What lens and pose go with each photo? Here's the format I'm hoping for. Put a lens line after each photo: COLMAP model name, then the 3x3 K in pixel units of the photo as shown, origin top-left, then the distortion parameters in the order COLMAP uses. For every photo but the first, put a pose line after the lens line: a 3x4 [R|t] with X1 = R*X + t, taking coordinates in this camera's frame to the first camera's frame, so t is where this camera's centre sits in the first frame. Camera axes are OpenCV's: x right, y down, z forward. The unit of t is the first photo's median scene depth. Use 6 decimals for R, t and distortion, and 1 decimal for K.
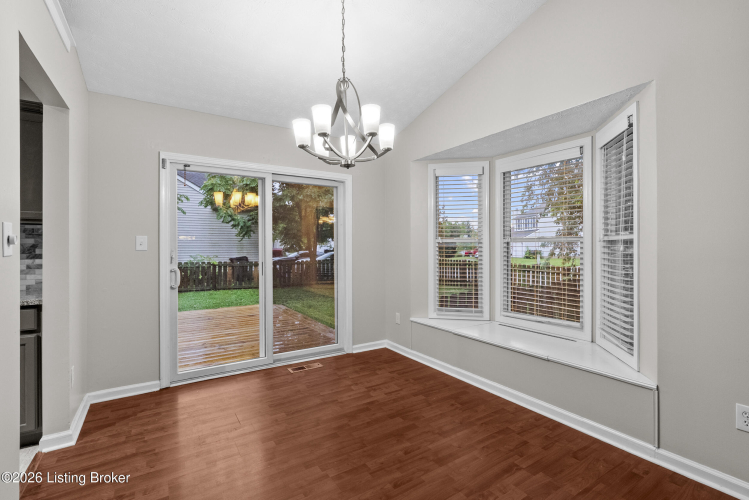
lens RADIAL K [[345.8, 0, 375.0], [0, 345.8, 245.7], [0, 0, 1]] dist [-0.008498, 0.003566]
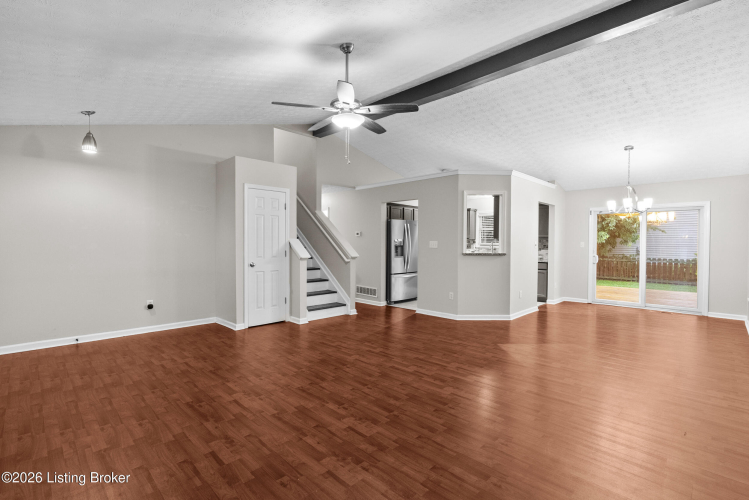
lens RADIAL K [[345.8, 0, 378.4], [0, 345.8, 249.5], [0, 0, 1]] dist [-0.008498, 0.003566]
pose [[0.223094, 0.020632, -0.974579, 1.465525], [-0.005248, 0.999787, 0.019965, -0.015656], [0.974783, 0.000660, 0.223155, -1.039072]]
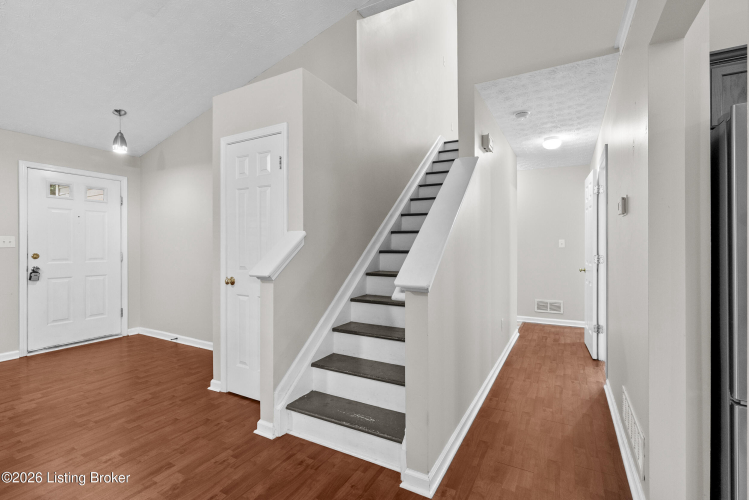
lens RADIAL K [[345.8, 0, 376.1], [0, 345.8, 246.6], [0, 0, 1]] dist [-0.008498, 0.003566]
pose [[-0.878829, 0.003251, -0.477126, -0.239232], [0.002688, 0.999995, 0.001863, 0.002415], [0.477129, 0.000355, -0.878833, -0.245263]]
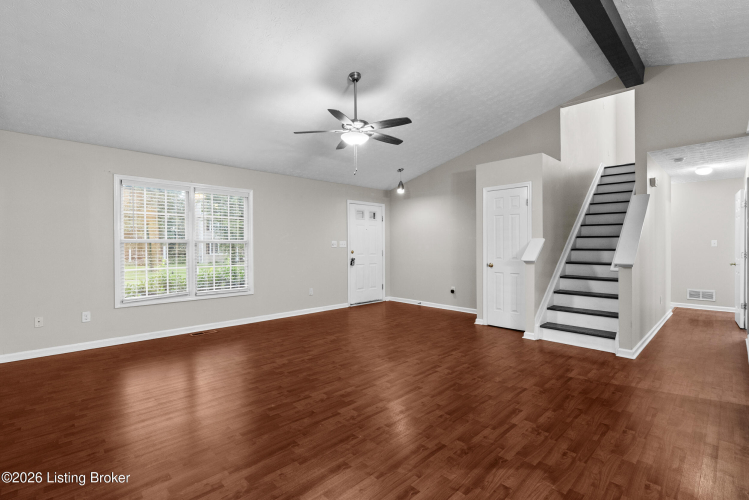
lens RADIAL K [[345.8, 0, 375.6], [0, 345.8, 247.8], [0, 0, 1]] dist [-0.008498, 0.003566]
pose [[-0.979876, 0.006262, -0.199510, 0.583172], [0.005166, 0.999969, 0.006015, -0.003813], [0.199541, 0.004864, -0.979877, 0.339467]]
